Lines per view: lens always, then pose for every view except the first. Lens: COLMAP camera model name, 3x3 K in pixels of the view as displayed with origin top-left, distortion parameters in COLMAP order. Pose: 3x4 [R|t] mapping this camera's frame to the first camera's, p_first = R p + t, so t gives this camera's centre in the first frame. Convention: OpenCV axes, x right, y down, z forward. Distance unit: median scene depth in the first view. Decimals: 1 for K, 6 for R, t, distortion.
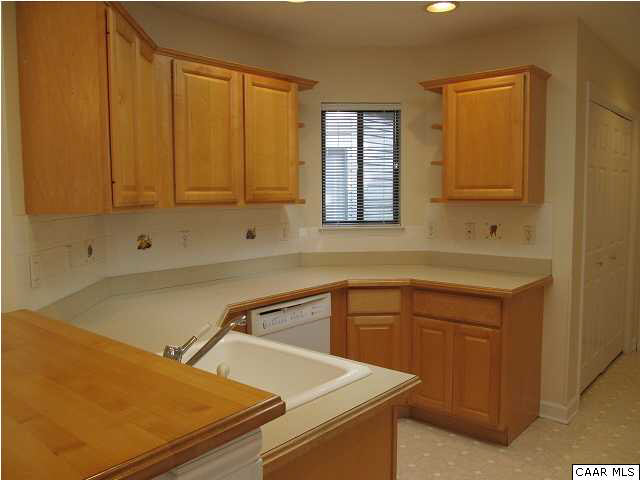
lens RADIAL K [[530.8, 0, 320.0], [0, 530.8, 240.0], [0, 0, 1]] dist [-0.045668, 0.007159]
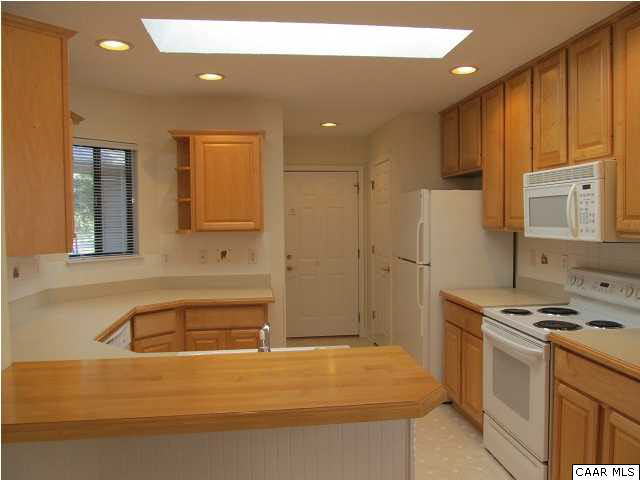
lens RADIAL K [[530.8, 0, 320.0], [0, 530.8, 240.0], [0, 0, 1]] dist [-0.045668, 0.007159]
pose [[0.670707, -0.029670, 0.741129, -0.486073], [0.067353, 0.997508, -0.021019, -0.013072], [-0.738658, 0.064015, 0.671033, -0.007563]]
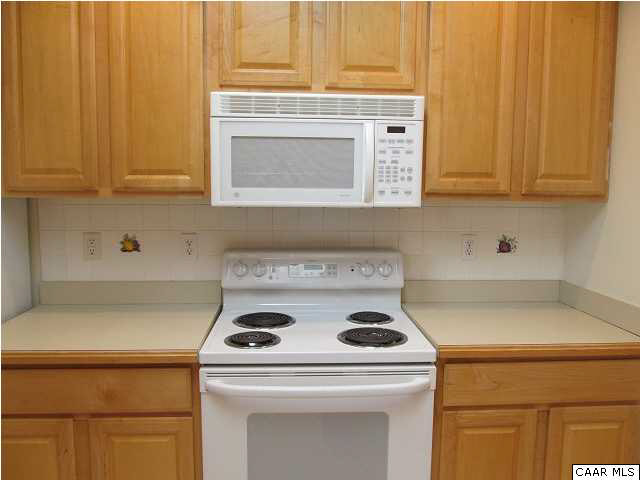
lens RADIAL K [[530.8, 0, 320.0], [0, 530.8, 240.0], [0, 0, 1]] dist [-0.045668, 0.007159]
pose [[-0.703507, -0.074340, 0.706790, 0.059666], [0.054804, 0.985878, 0.158243, -0.063442], [-0.708572, 0.150060, -0.689498, 0.723852]]
